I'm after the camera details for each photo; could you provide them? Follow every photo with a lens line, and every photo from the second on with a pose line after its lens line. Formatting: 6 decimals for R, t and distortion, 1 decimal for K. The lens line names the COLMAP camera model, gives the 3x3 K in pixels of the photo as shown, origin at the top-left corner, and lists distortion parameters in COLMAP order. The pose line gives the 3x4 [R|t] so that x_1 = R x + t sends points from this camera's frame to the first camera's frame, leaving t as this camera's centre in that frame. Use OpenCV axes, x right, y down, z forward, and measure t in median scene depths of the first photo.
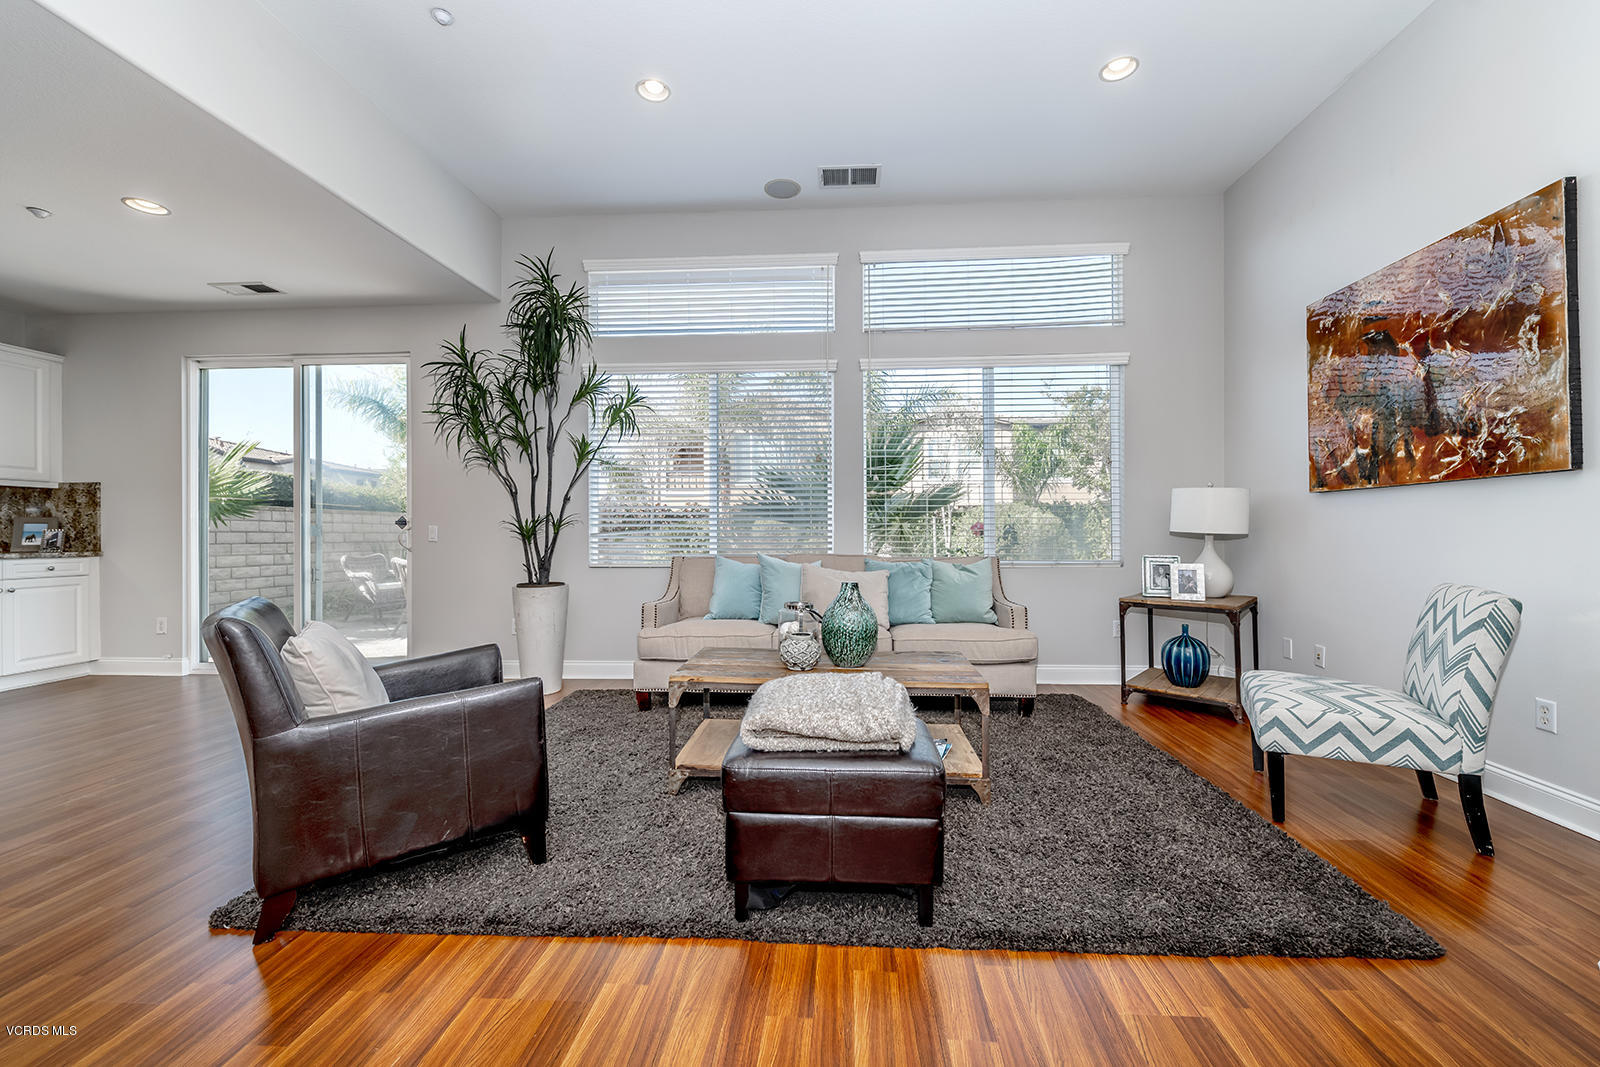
lens RADIAL K [[645.5, 0, 799.4], [0, 645.5, 538.2], [0, 0, 1]] dist [0.003949, -0.004087]
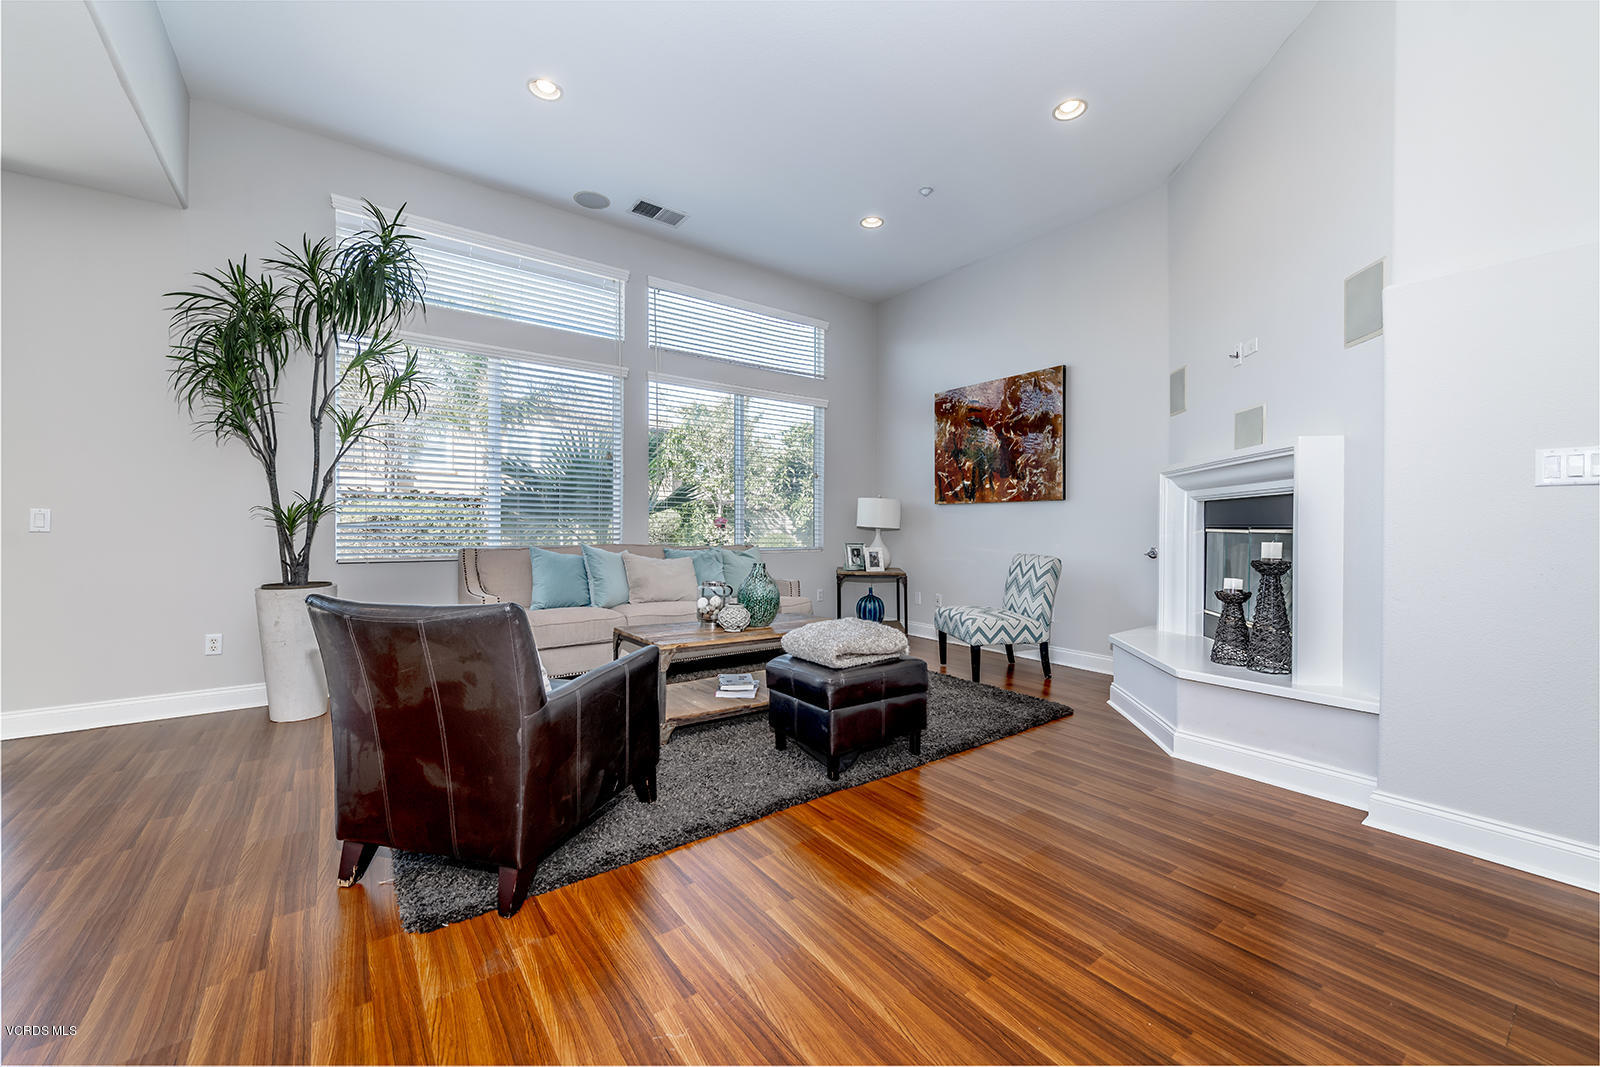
lens RADIAL K [[636.2, 0, 808.3], [0, 636.2, 541.6], [0, 0, 1]] dist [0.000454, -0.000043]
pose [[0.752893, -0.006520, 0.658111, -0.480657], [-0.003653, 0.999894, 0.014085, 0.004335], [-0.658133, -0.013008, 0.752789, -0.031470]]
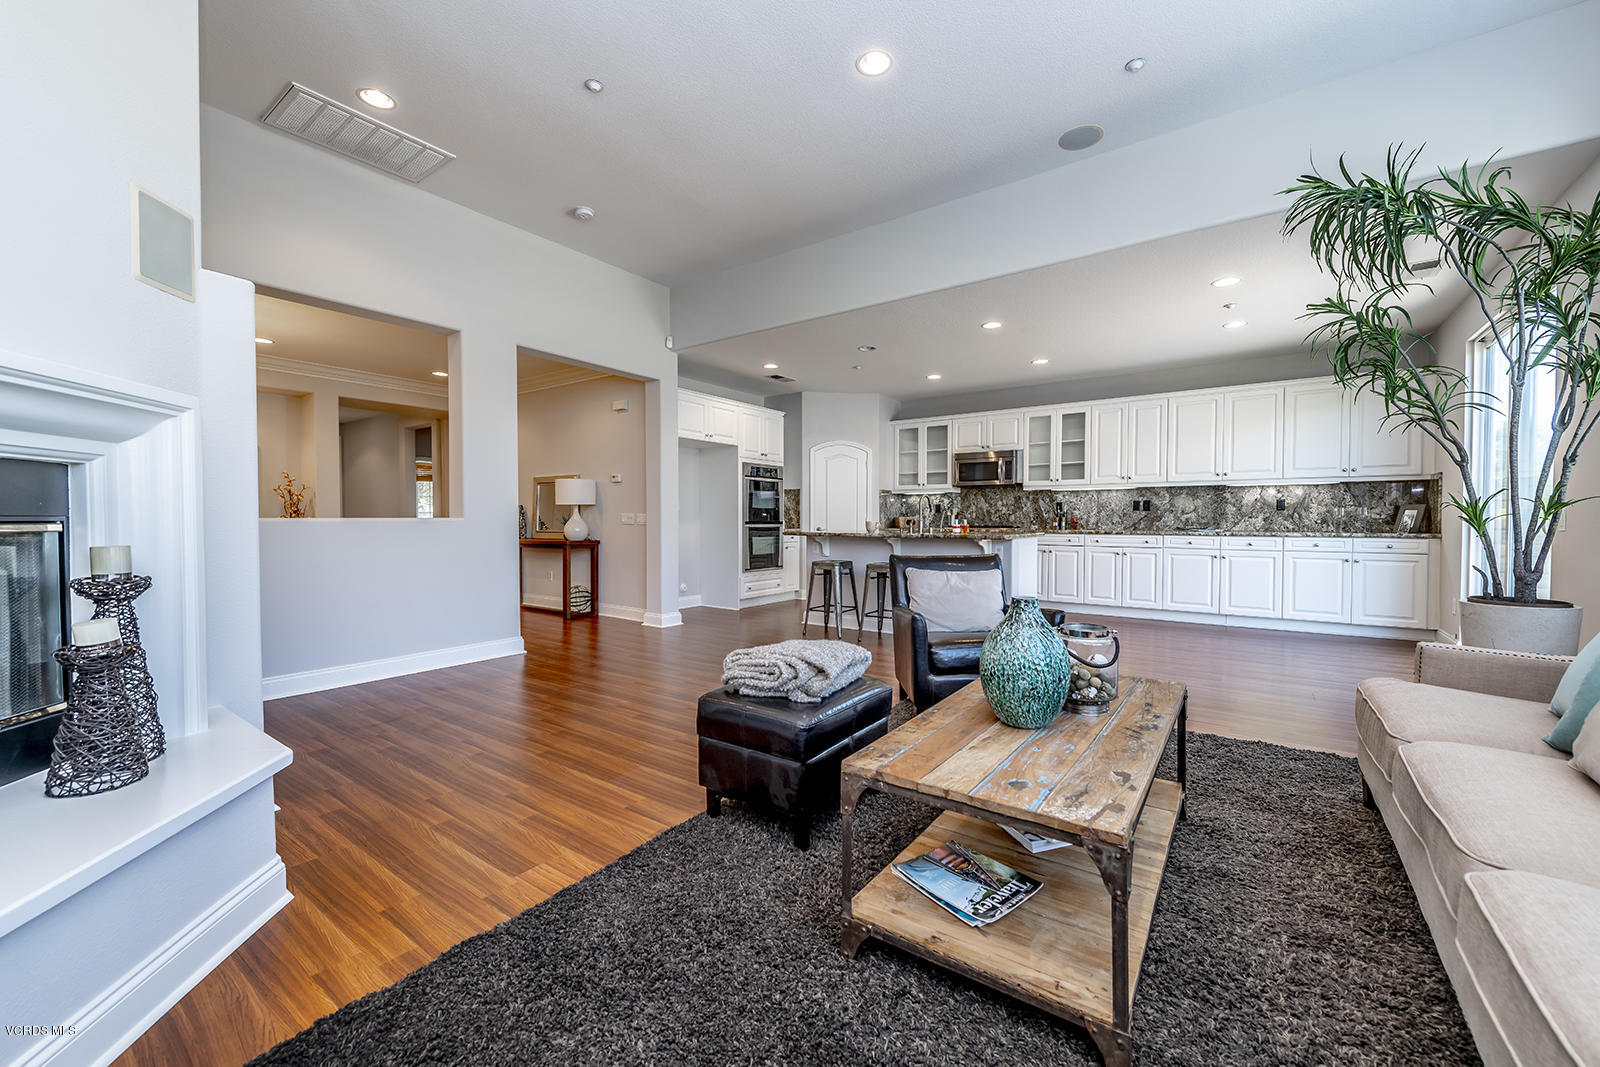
lens RADIAL K [[614.1, 0, 818.0], [0, 614.1, 531.5], [0, 0, 1]] dist [0.000859, 0.000027]
pose [[-0.509282, 0.021377, -0.860334, 0.492670], [-0.004341, 0.999615, 0.027407, -0.009961], [0.860589, 0.017693, -0.508993, 0.775658]]
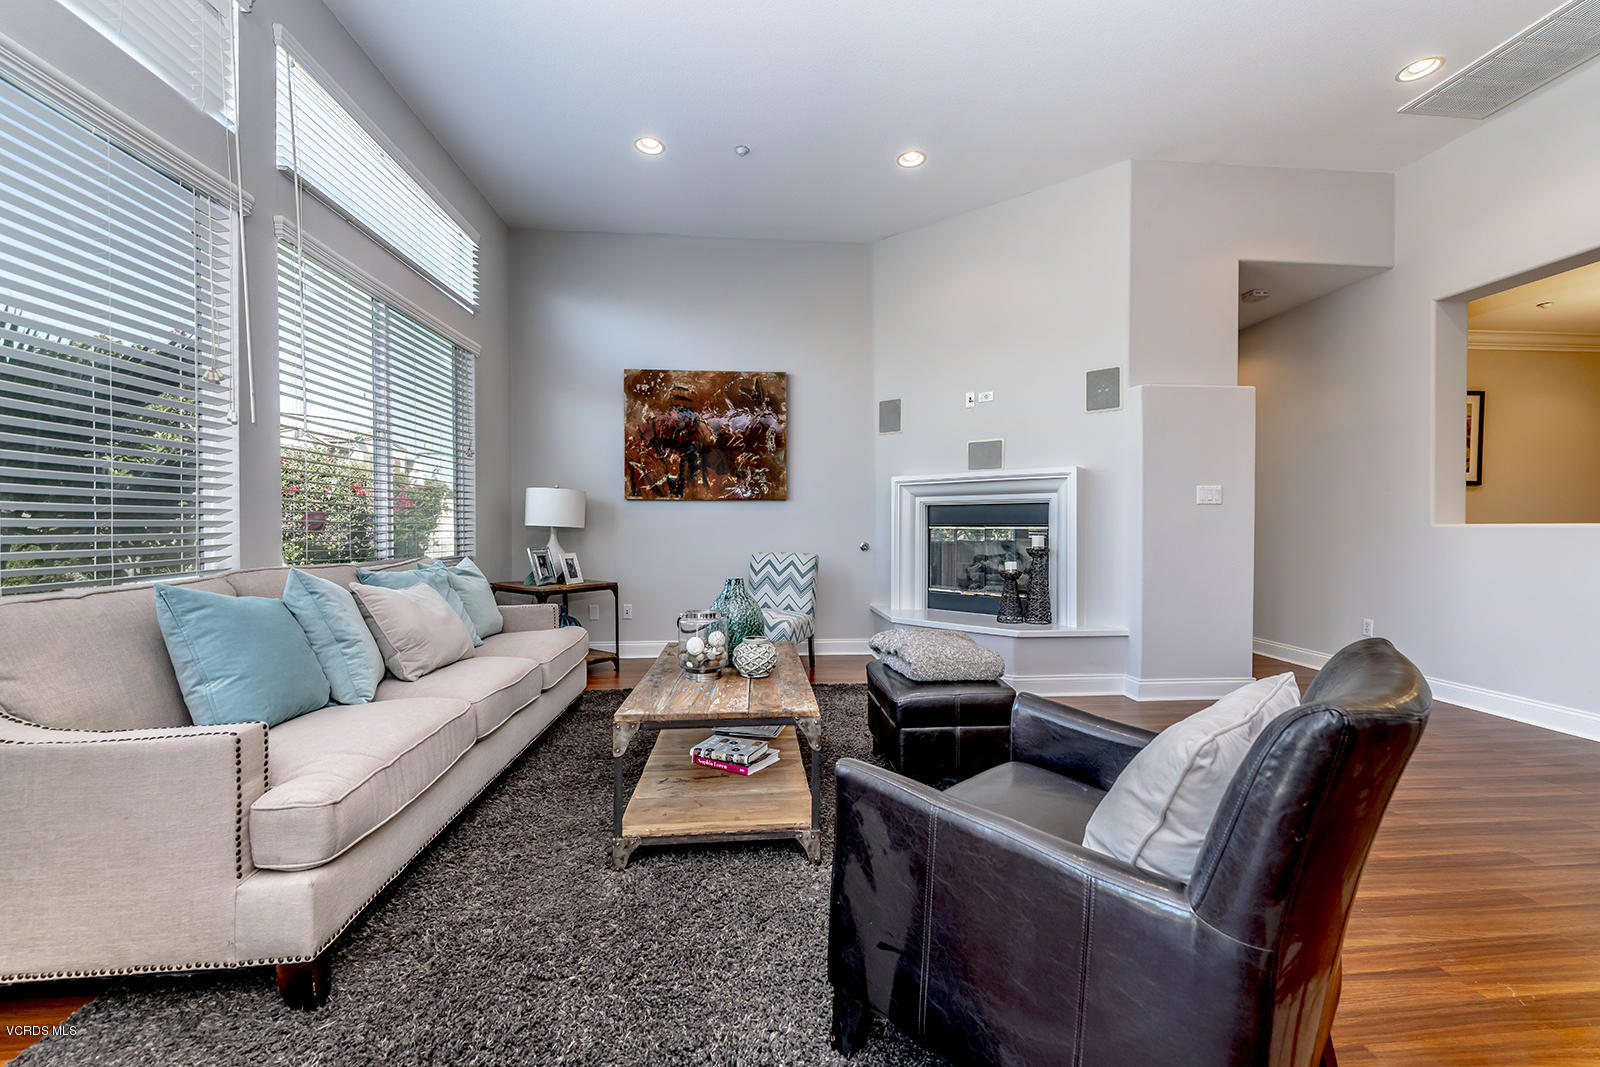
lens RADIAL K [[645.5, 0, 799.4], [0, 645.5, 538.2], [0, 0, 1]] dist [0.003949, -0.004087]
pose [[-0.158376, -0.012624, 0.987298, -0.604410], [0.008364, 0.999865, 0.014126, -0.000768], [-0.987343, 0.010495, -0.158249, 0.729589]]
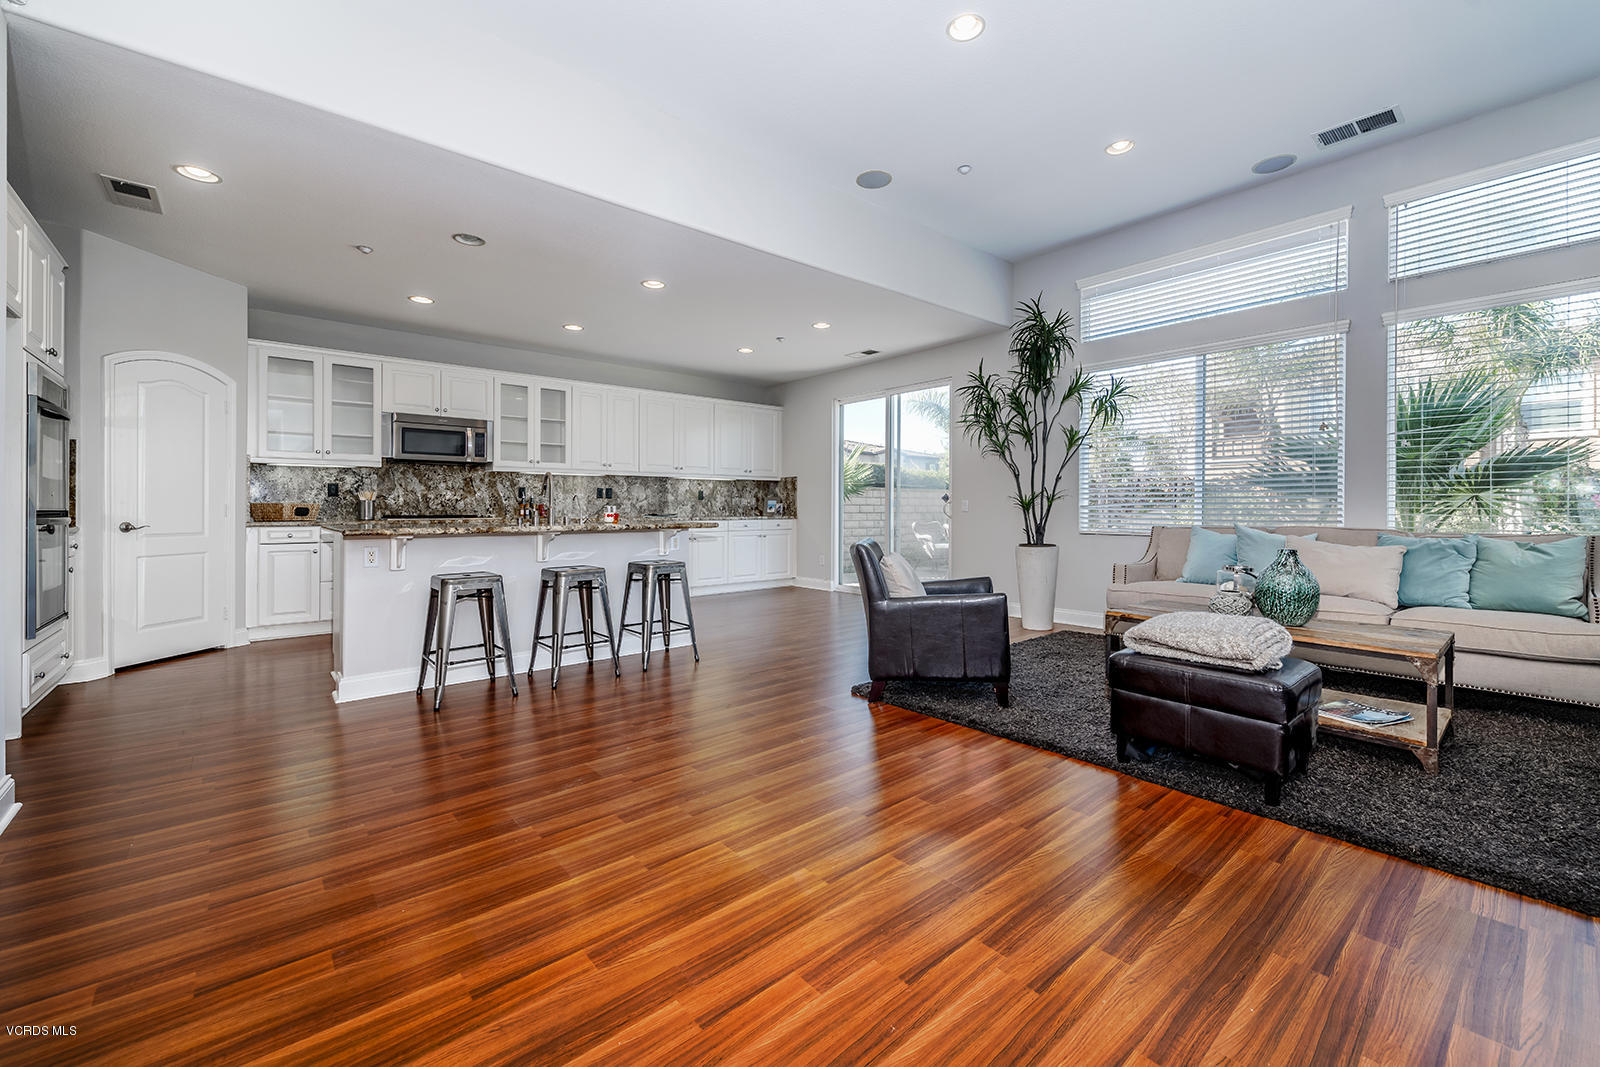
lens RADIAL K [[630.6, 0, 794.6], [0, 630.6, 508.2], [0, 0, 1]] dist [-0.000951, -0.000348]
pose [[0.692138, 0.002899, -0.721760, 0.187557], [-0.006835, 0.999973, -0.002538, 0.004975], [0.721733, 0.006690, 0.692139, -0.240378]]
